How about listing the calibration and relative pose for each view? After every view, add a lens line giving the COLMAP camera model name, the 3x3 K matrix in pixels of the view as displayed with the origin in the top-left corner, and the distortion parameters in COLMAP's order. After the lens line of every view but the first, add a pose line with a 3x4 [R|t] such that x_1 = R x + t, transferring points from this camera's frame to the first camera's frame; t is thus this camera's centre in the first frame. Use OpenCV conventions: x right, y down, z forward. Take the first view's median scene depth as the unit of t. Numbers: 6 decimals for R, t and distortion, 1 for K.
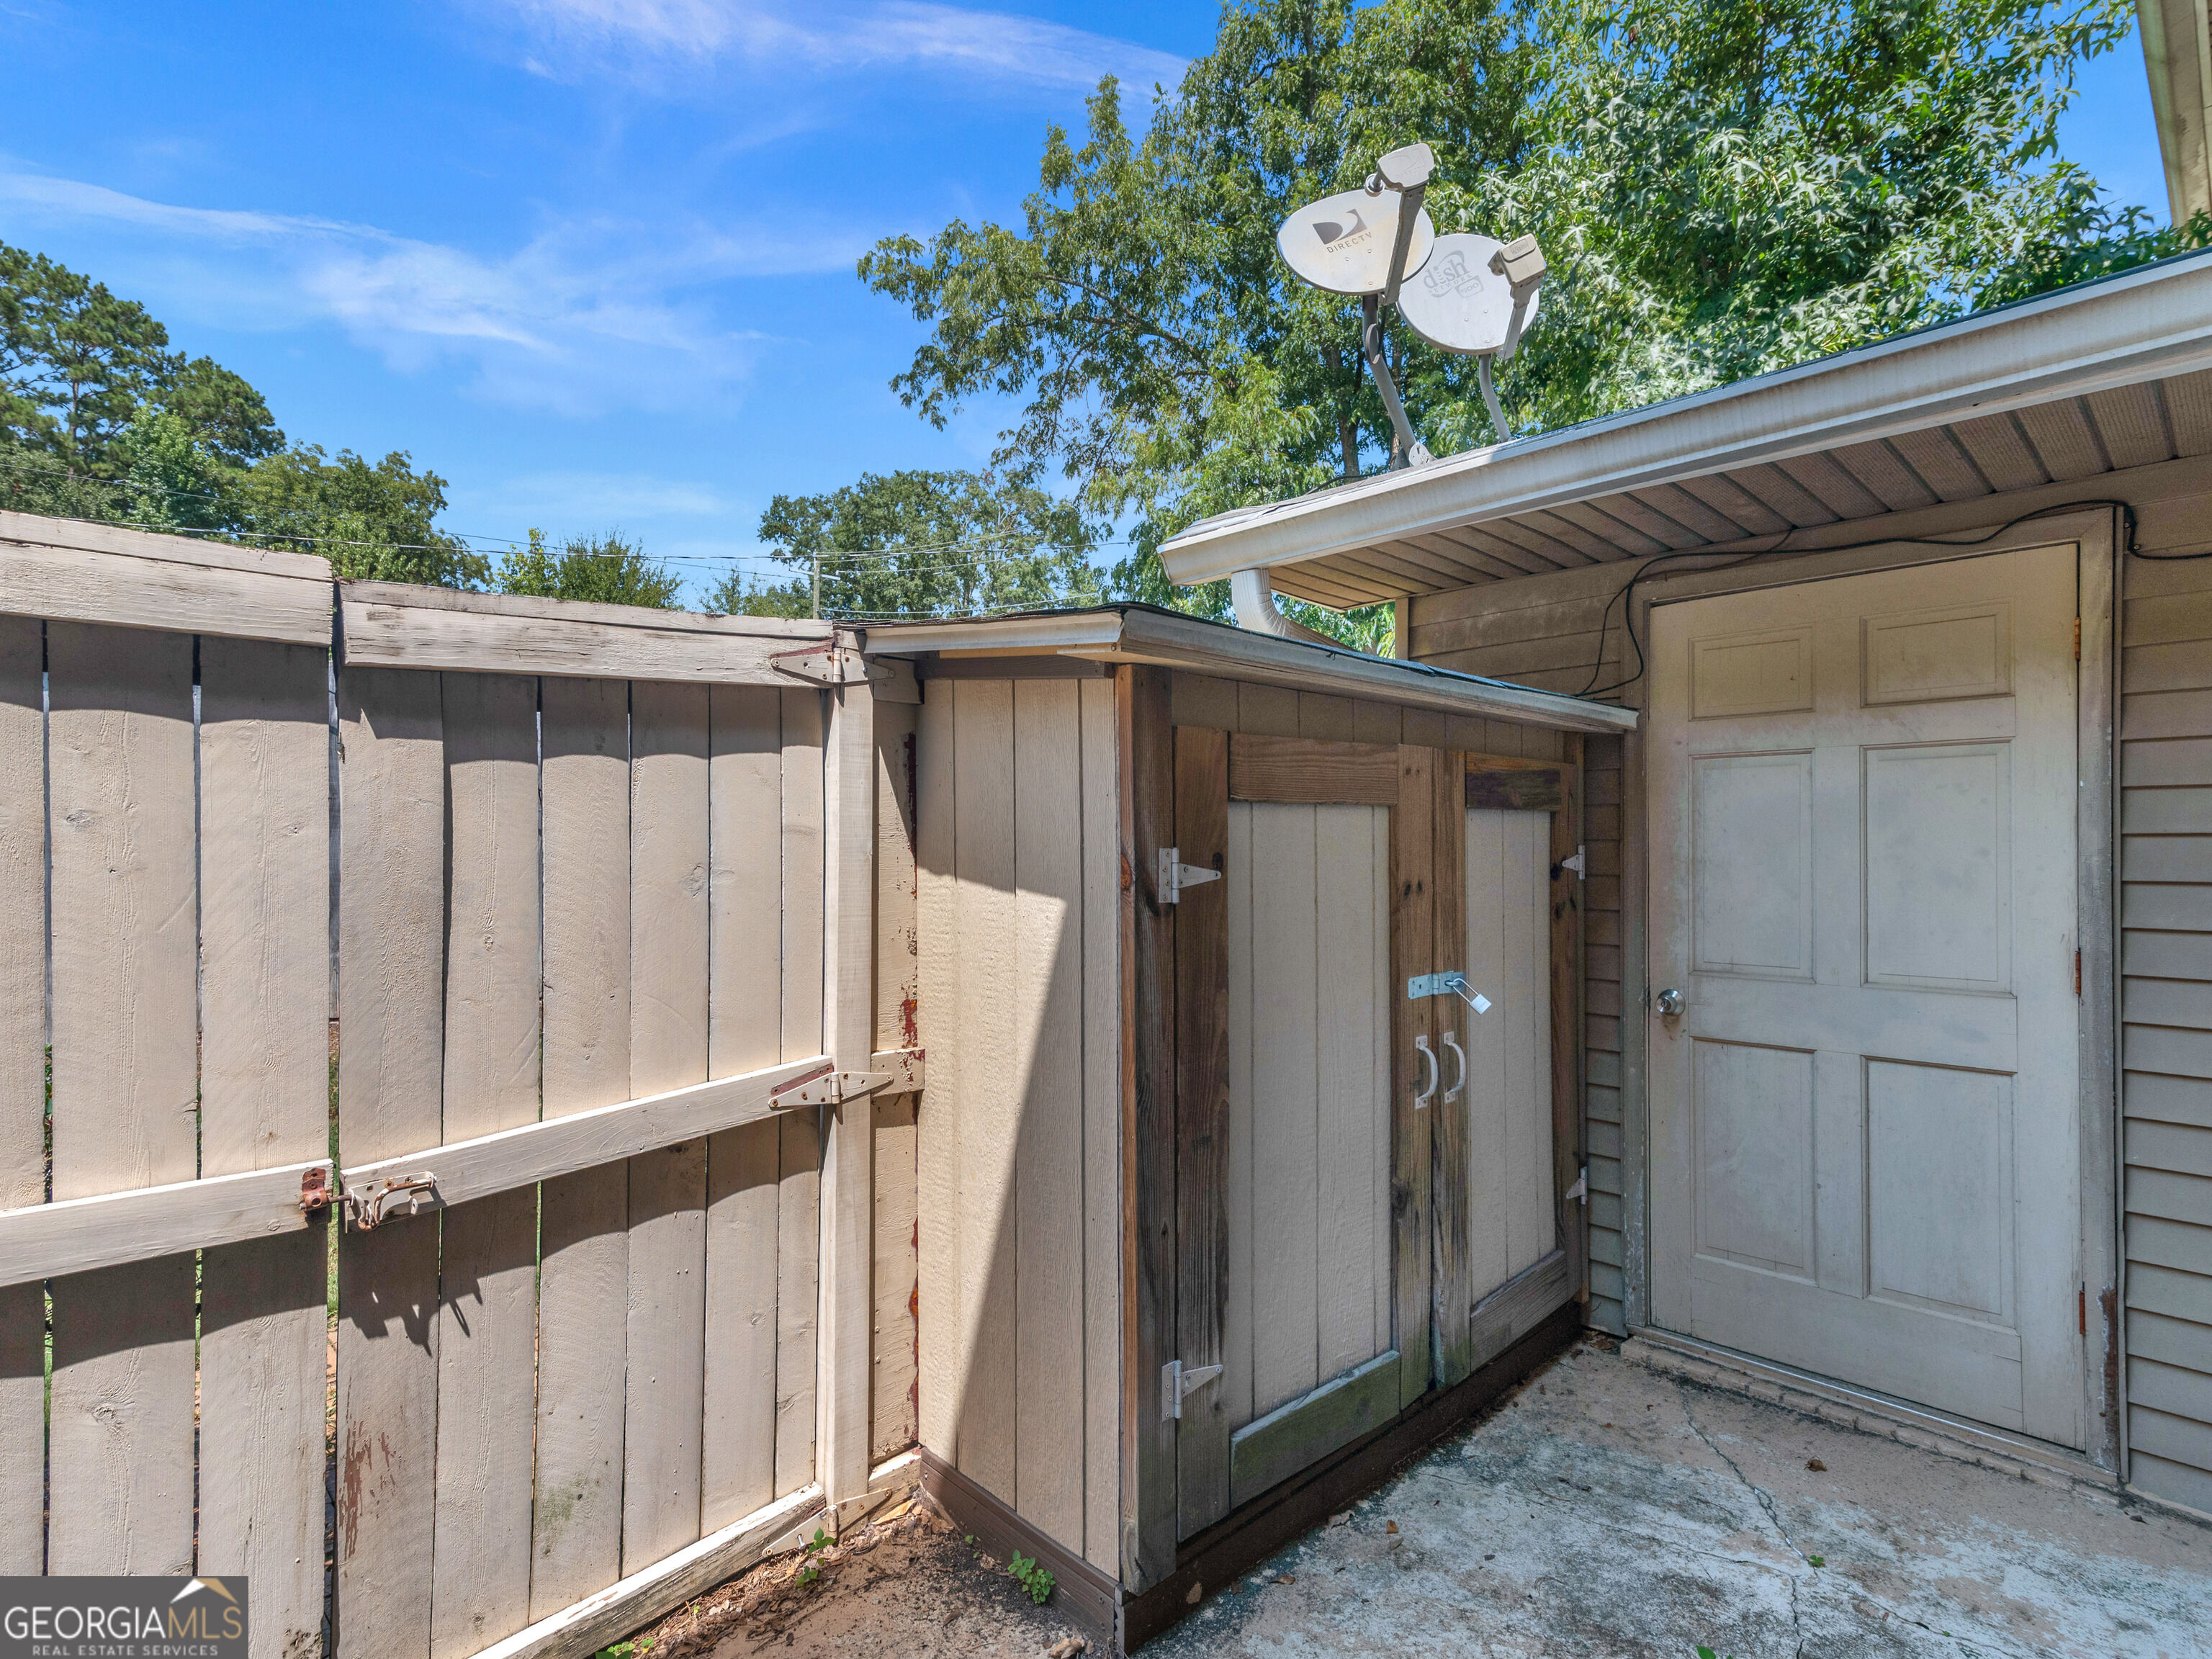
lens RADIAL K [[1243.0, 0, 1094.2], [0, 1243.0, 827.5], [0, 0, 1]] dist [-0.000015, -0.001824]
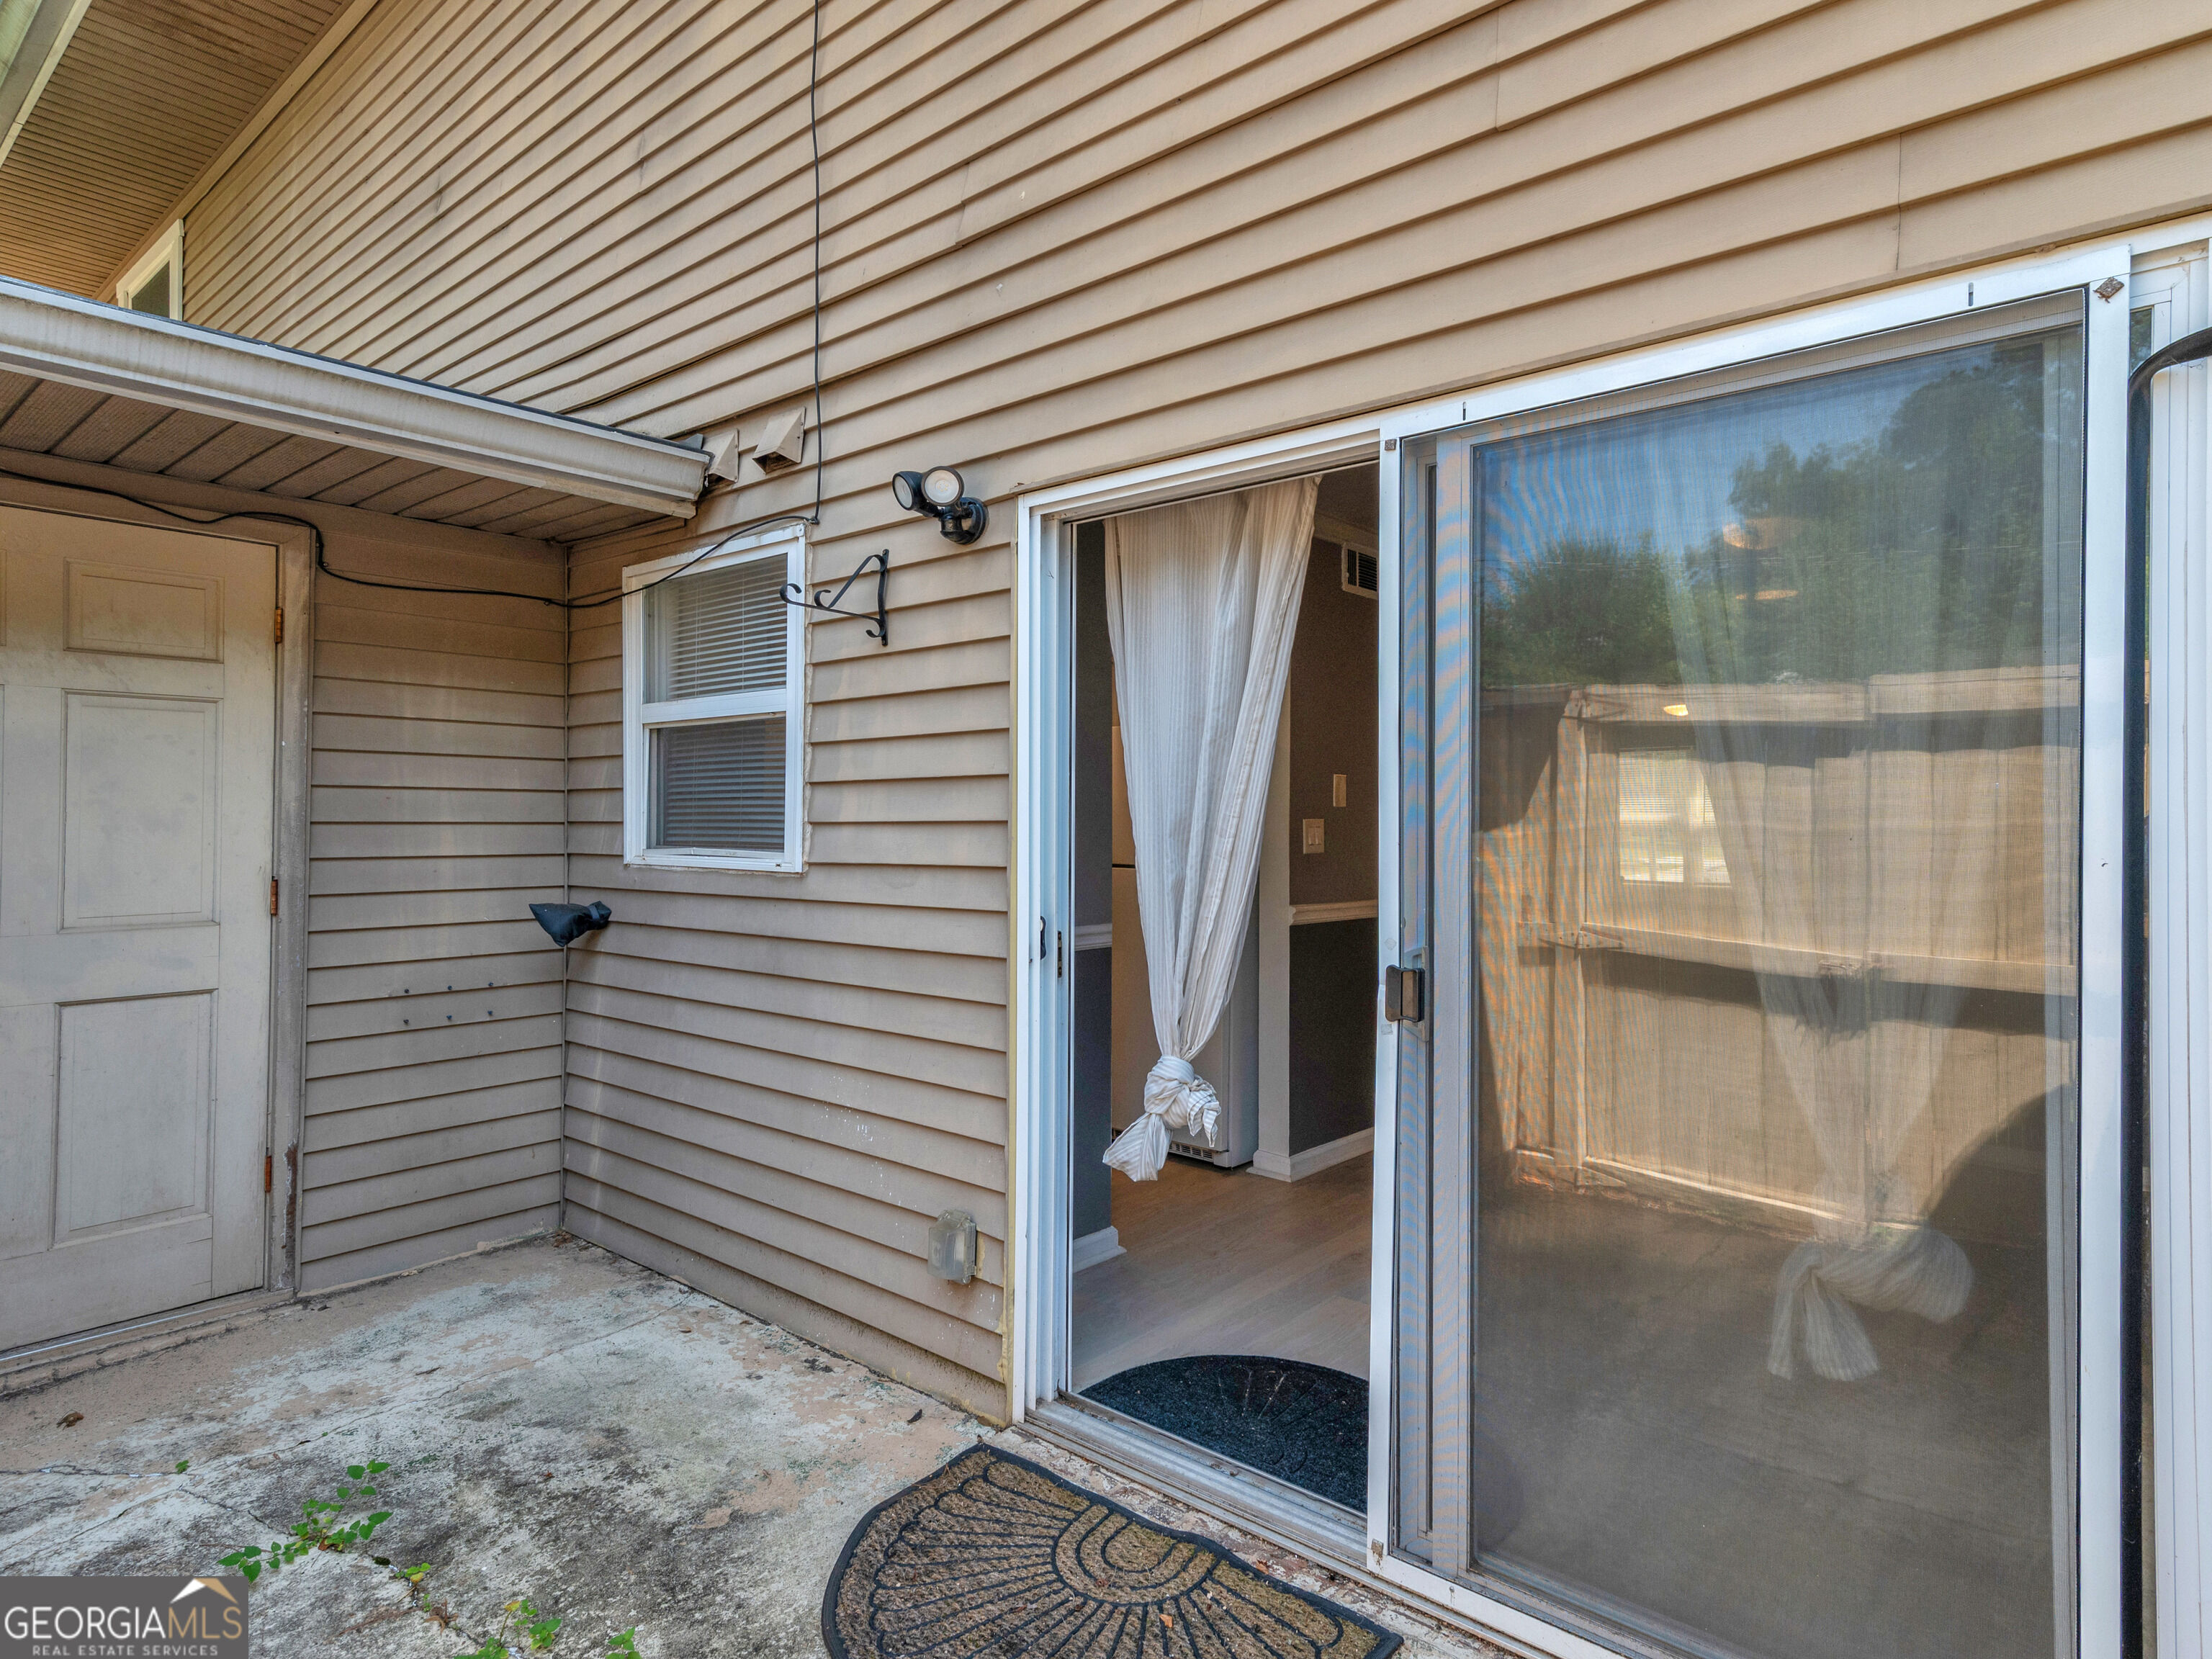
lens RADIAL K [[1243.0, 0, 1102.1], [0, 1243.0, 826.4], [0, 0, 1]] dist [-0.000015, -0.001824]
pose [[-0.163872, -0.005570, 0.986466, -0.609951], [-0.021376, 0.999769, 0.002095, 0.029550], [-0.986250, -0.020743, -0.163954, 0.432004]]
